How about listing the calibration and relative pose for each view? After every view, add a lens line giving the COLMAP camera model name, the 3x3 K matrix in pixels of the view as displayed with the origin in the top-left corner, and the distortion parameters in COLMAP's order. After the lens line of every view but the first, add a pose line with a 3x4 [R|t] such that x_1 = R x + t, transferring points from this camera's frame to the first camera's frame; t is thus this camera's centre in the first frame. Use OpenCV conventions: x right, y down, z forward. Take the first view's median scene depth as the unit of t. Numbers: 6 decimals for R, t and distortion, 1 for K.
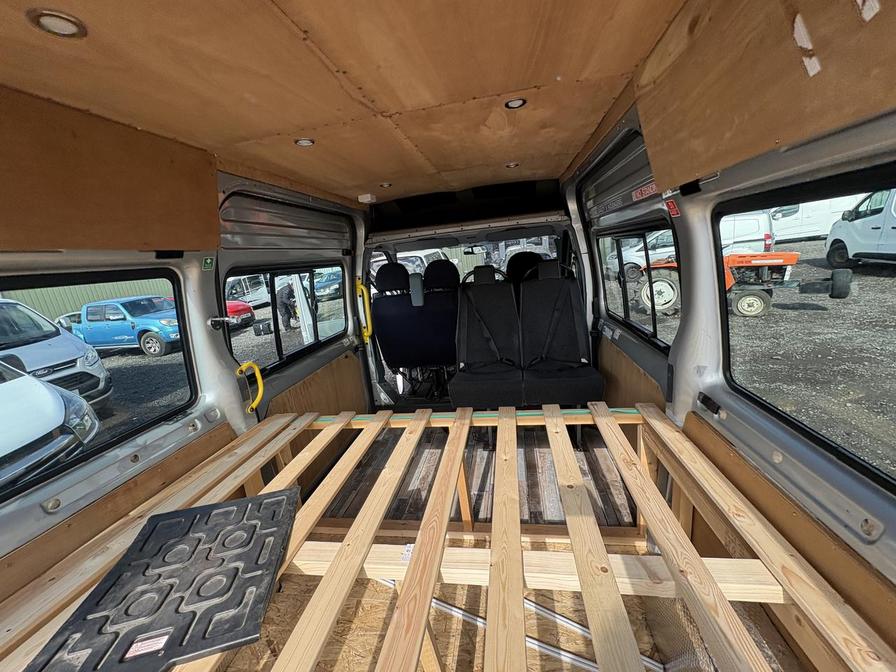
lens RADIAL K [[356.2, 0, 448.1], [0, 356.2, 338.1], [0, 0, 1]] dist [0.000471, -0.000078]
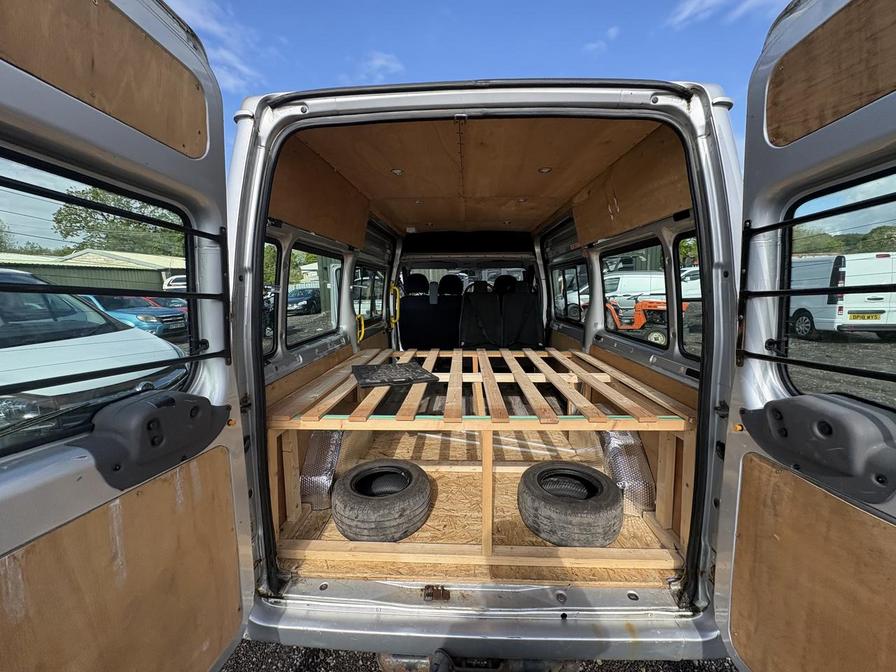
lens RADIAL K [[356.2, 0, 448.8], [0, 356.2, 338.4], [0, 0, 1]] dist [0.000471, -0.000078]
pose [[0.987895, 0.079336, 0.133298, -0.179877], [-0.066813, 0.993143, -0.095931, 0.163111], [-0.139995, 0.085864, 0.986422, -0.389446]]
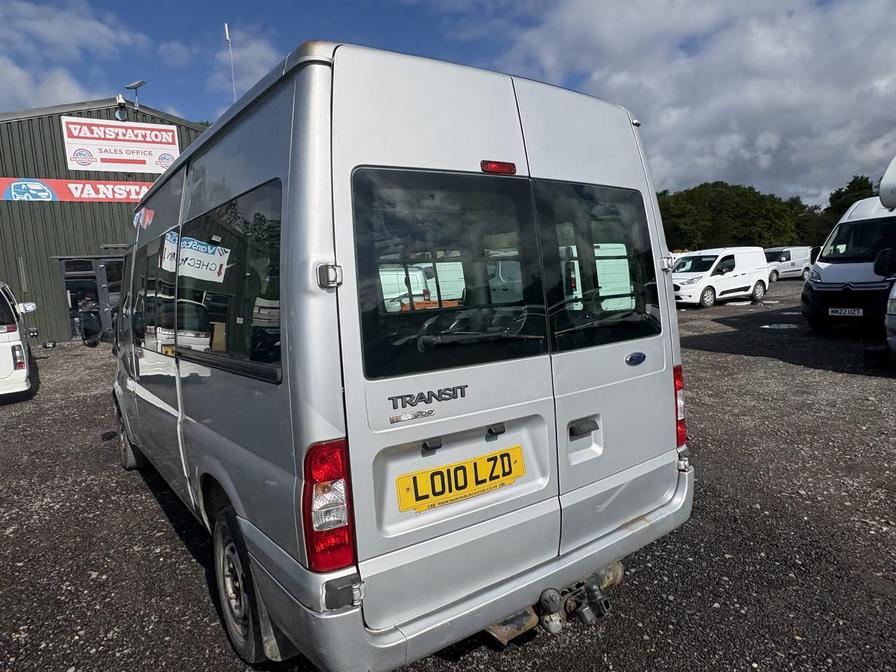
lens RADIAL K [[577.6, 0, 446.7], [0, 577.6, 331.1], [0, 0, 1]] dist [0.000875, 0.002759]
pose [[0.700470, 0.012291, 0.713576, -0.684454], [0.144426, 0.976723, -0.158596, 0.265399], [-0.698916, 0.214151, 0.682390, -0.409158]]
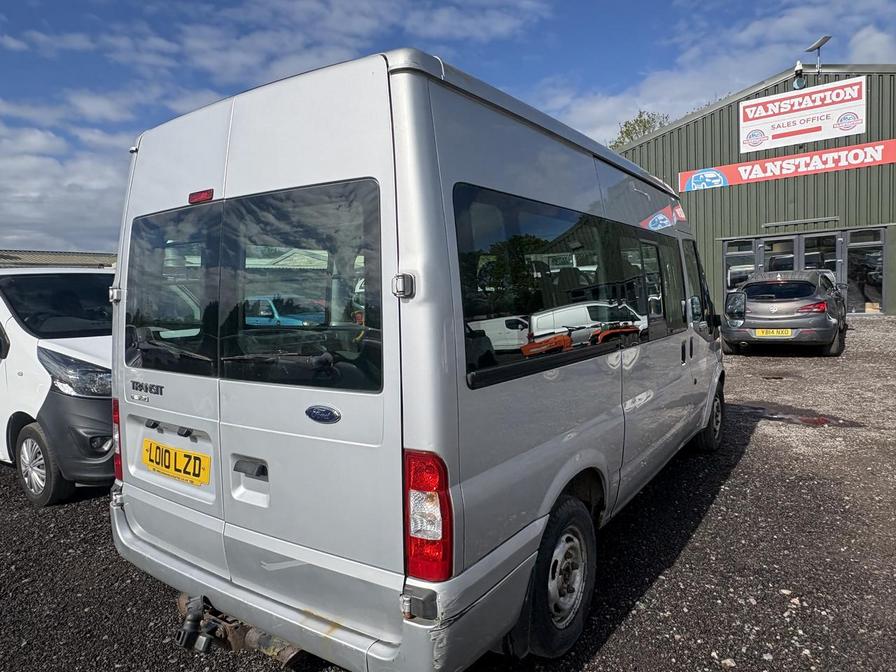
lens RADIAL K [[577.6, 0, 449.7], [0, 577.6, 340.4], [0, 0, 1]] dist [0.000875, 0.002759]
pose [[0.901743, 0.118717, -0.415651, 0.433499], [-0.166202, 0.982853, -0.079852, 0.164221], [0.399044, 0.141088, 0.906012, -0.537324]]
